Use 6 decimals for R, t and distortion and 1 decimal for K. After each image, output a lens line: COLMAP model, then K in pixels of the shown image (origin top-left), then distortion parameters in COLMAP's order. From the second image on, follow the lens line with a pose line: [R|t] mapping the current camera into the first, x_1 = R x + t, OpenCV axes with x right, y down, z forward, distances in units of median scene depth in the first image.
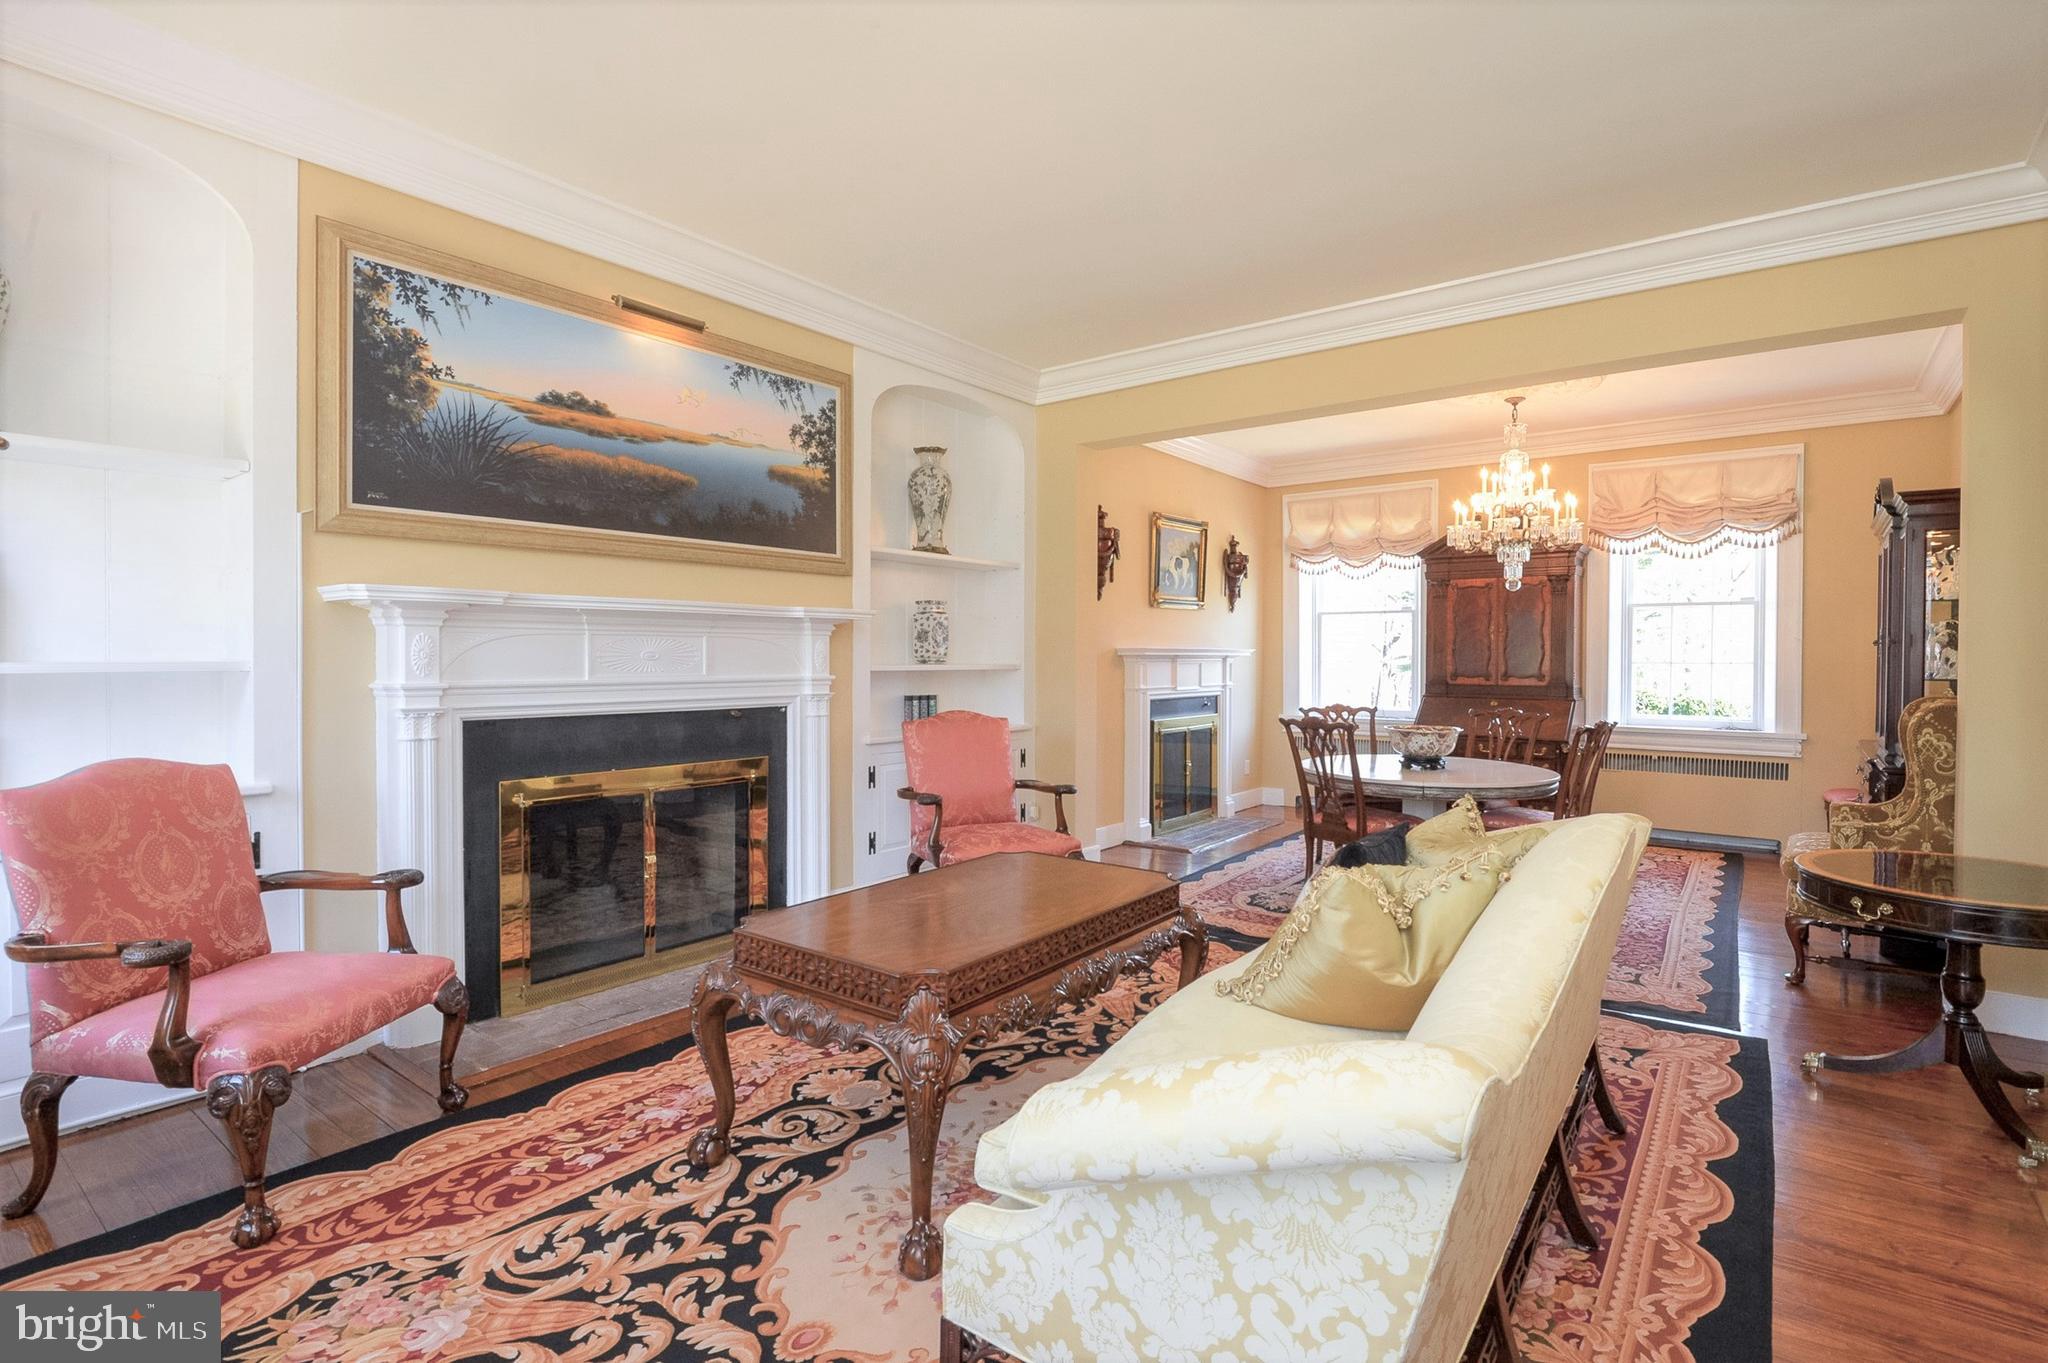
lens RADIAL K [[919.7, 0, 1114.9], [0, 919.7, 676.4], [0, 0, 1]] dist [0.012542, -0.000620]
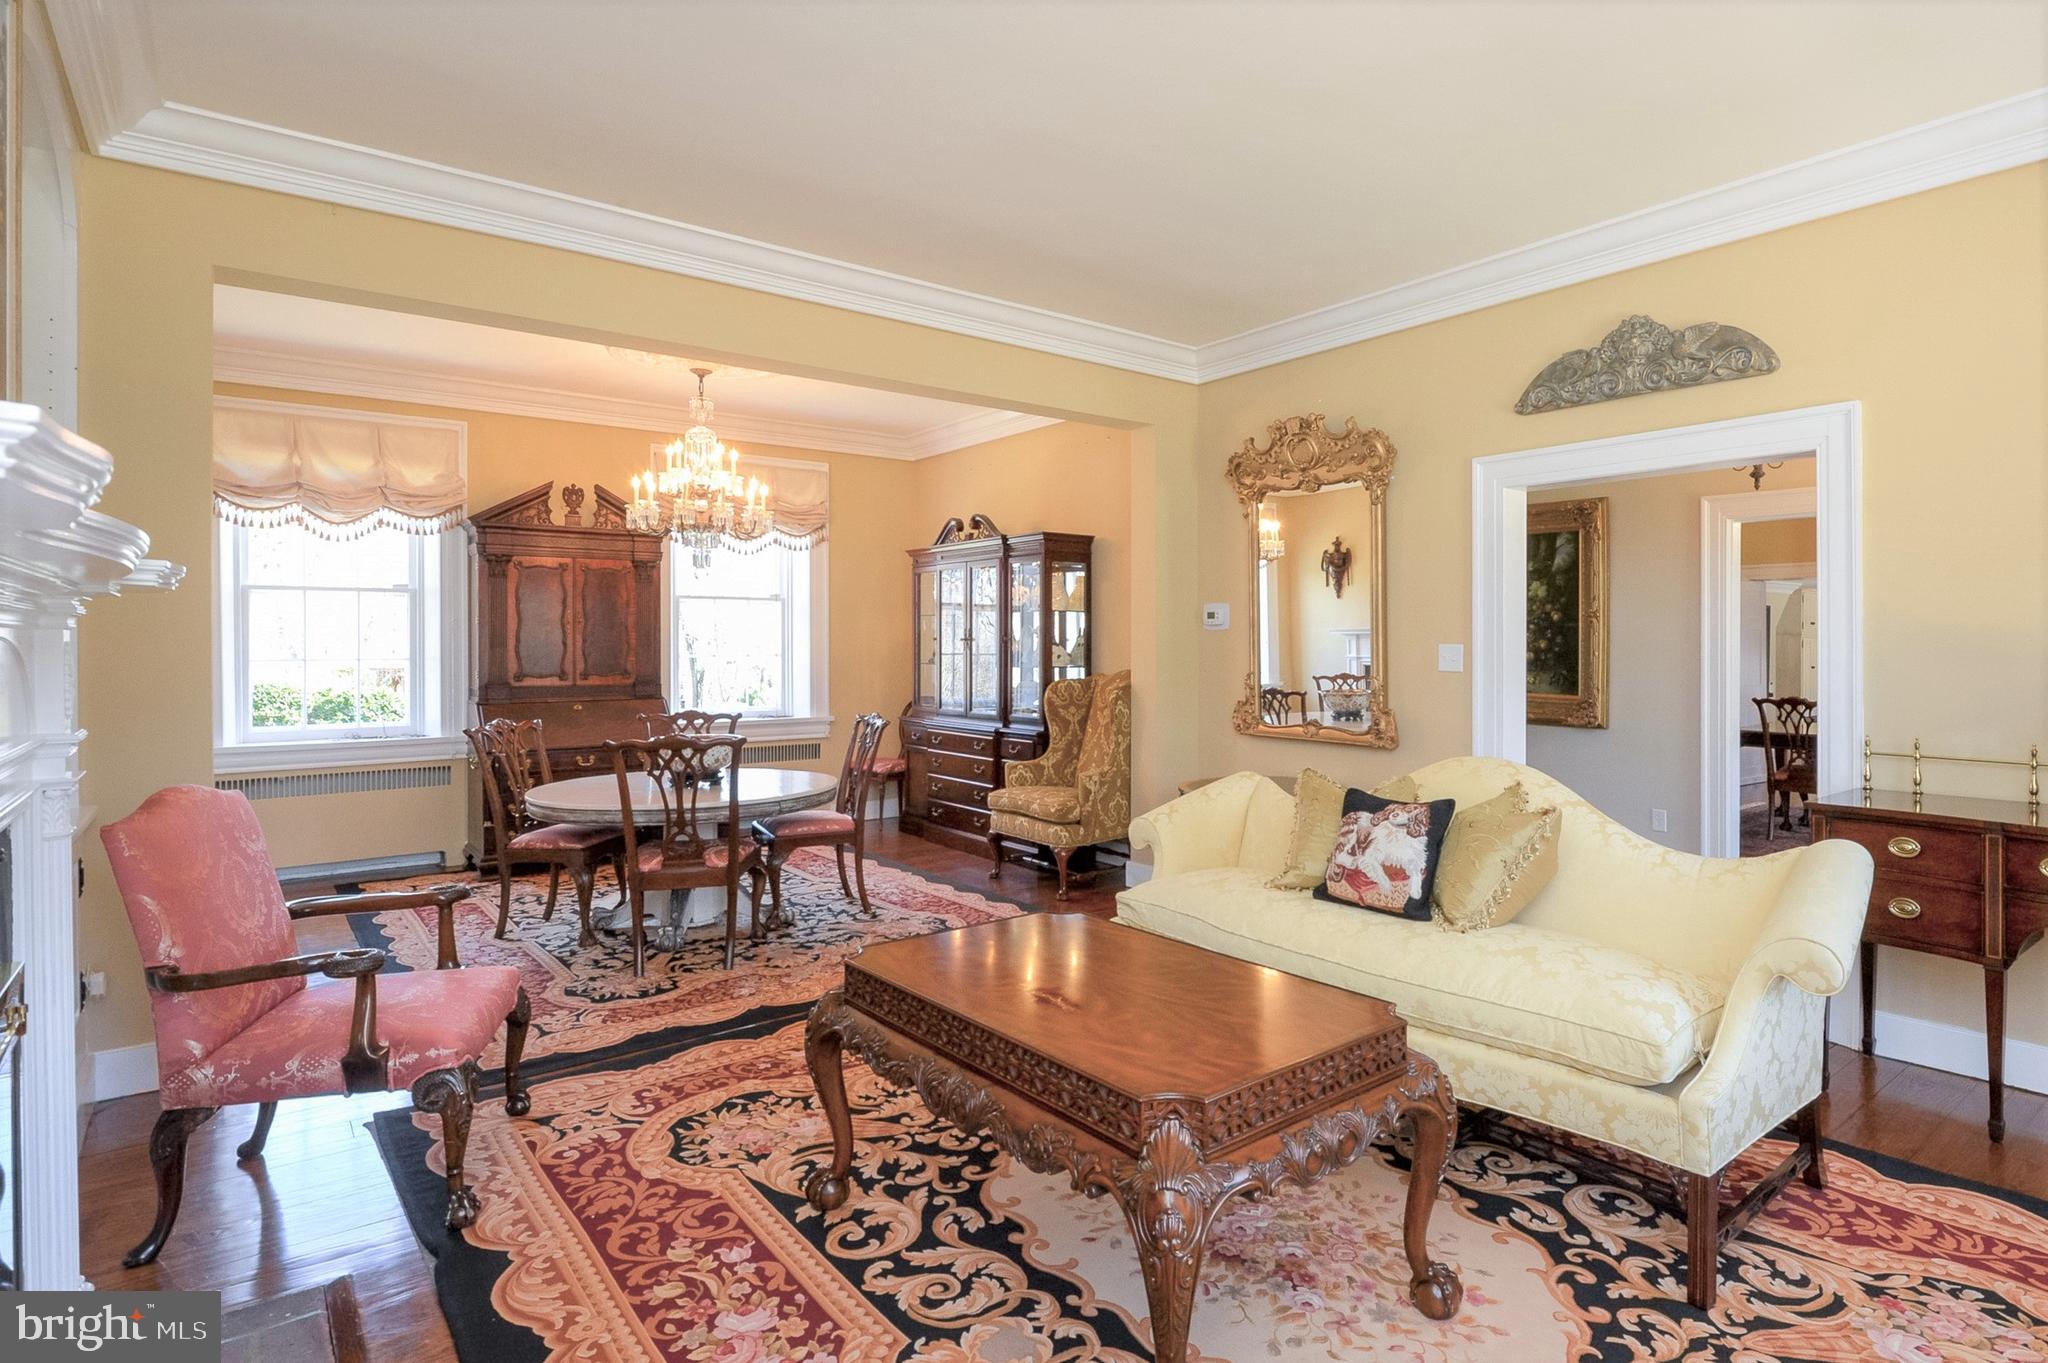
lens RADIAL K [[1073.1, 0, 1054.9], [0, 1073.1, 648.2], [0, 0, 1]] dist [-0.021067, -0.003116]
pose [[0.295199, -0.010568, 0.955377, -0.480285], [0.024878, 0.999685, 0.003371, -0.020602], [-0.955112, 0.022773, 0.295369, 0.359651]]
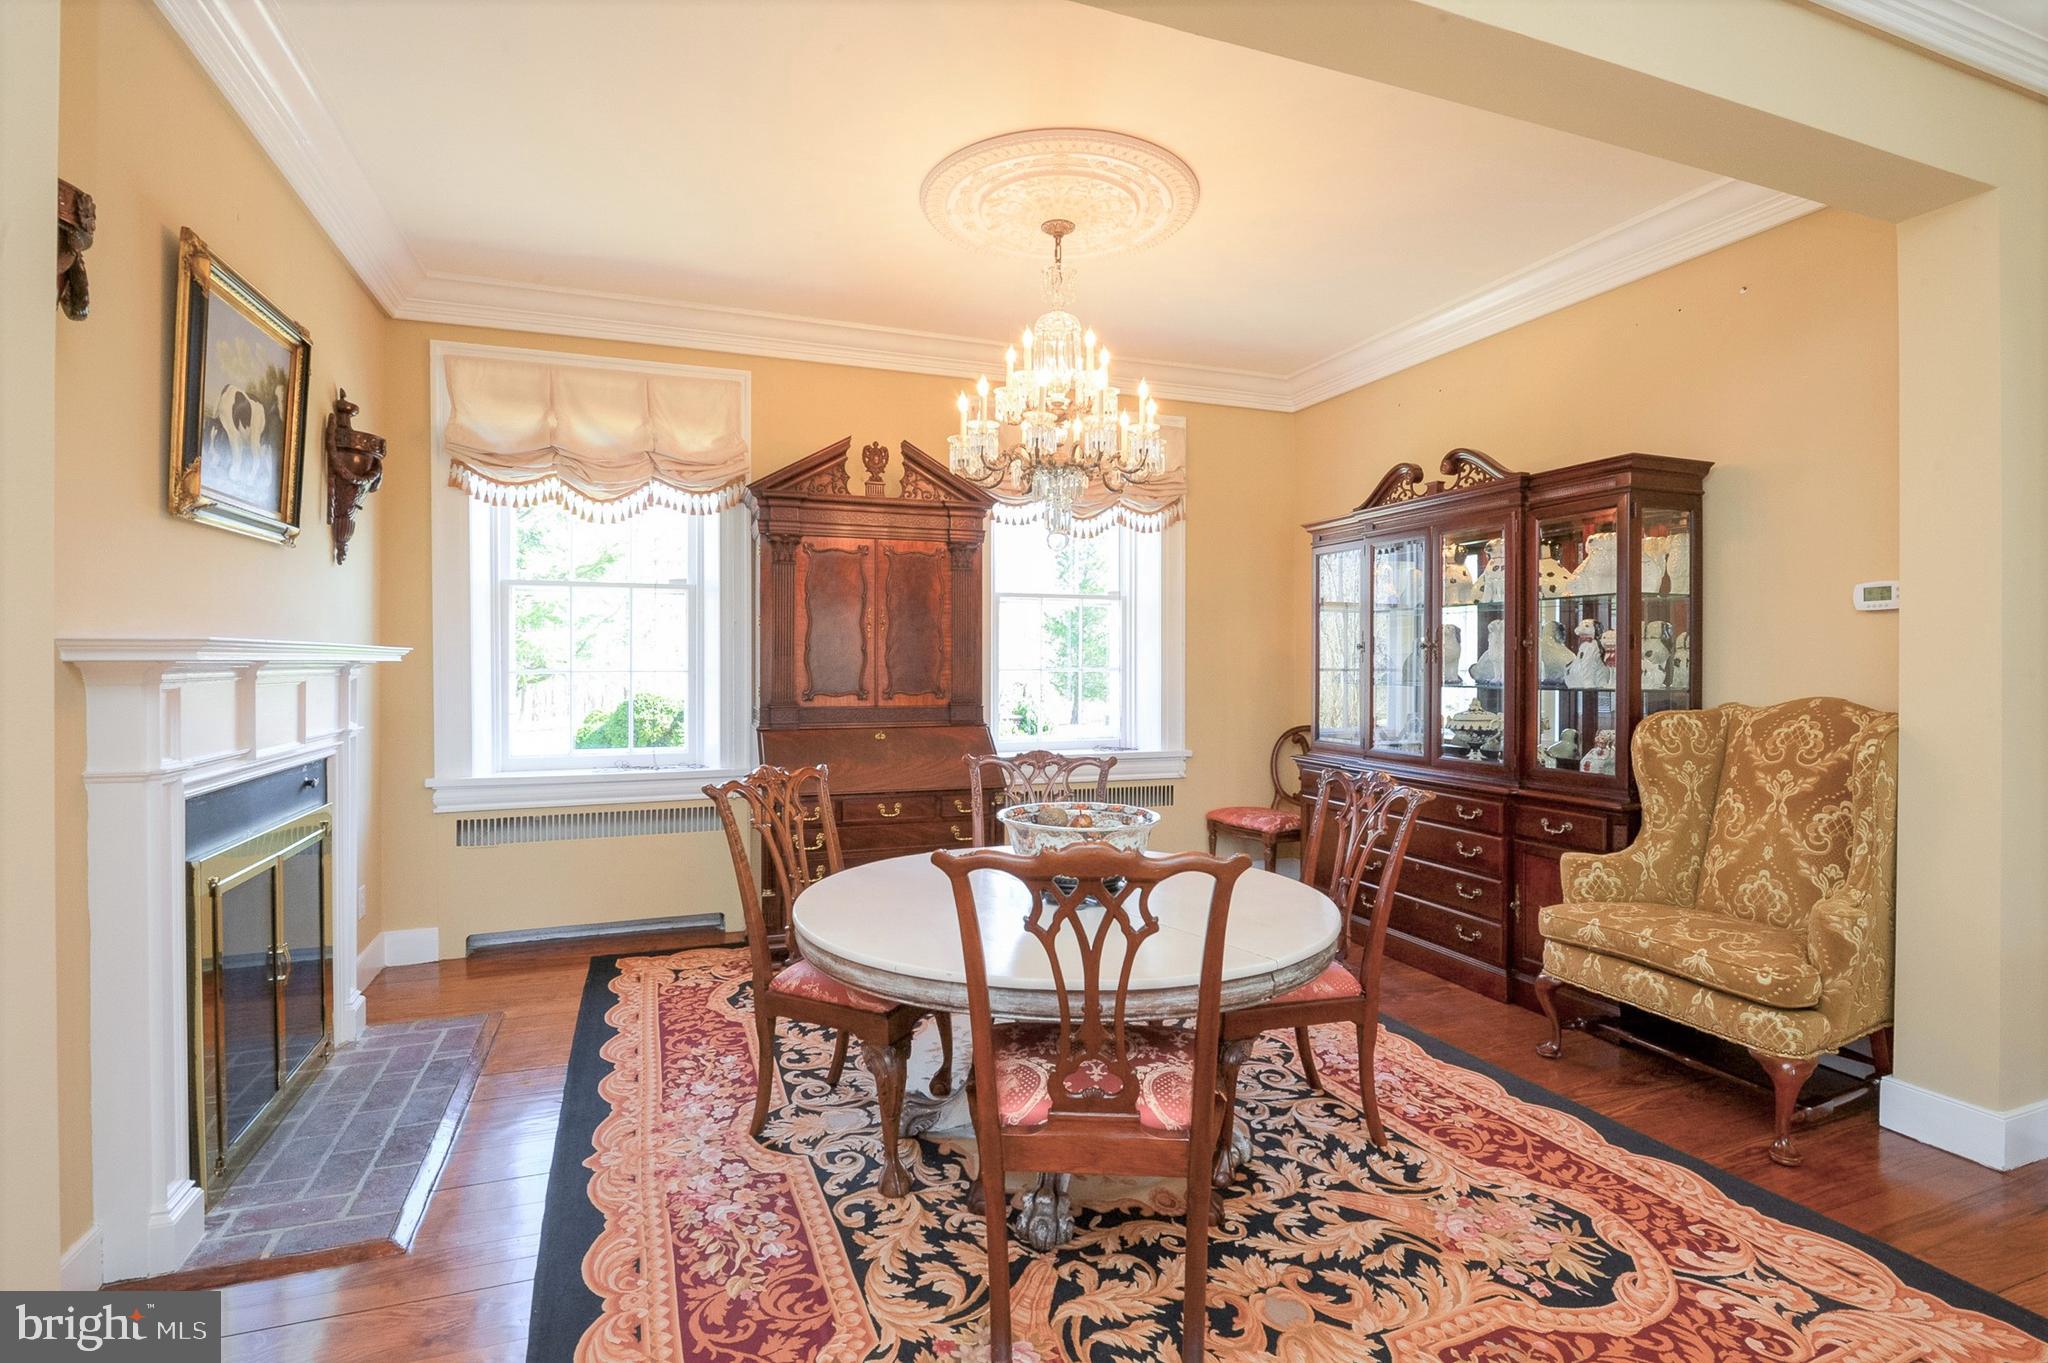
lens RADIAL K [[919.7, 0, 969.3], [0, 919.7, 661.4], [0, 0, 1]] dist [0.012542, -0.000620]
pose [[0.581295, -0.002309, 0.813690, -0.082561], [0.020854, 0.999710, -0.012061, -0.015888], [-0.813426, 0.023980, 0.581174, 0.711411]]
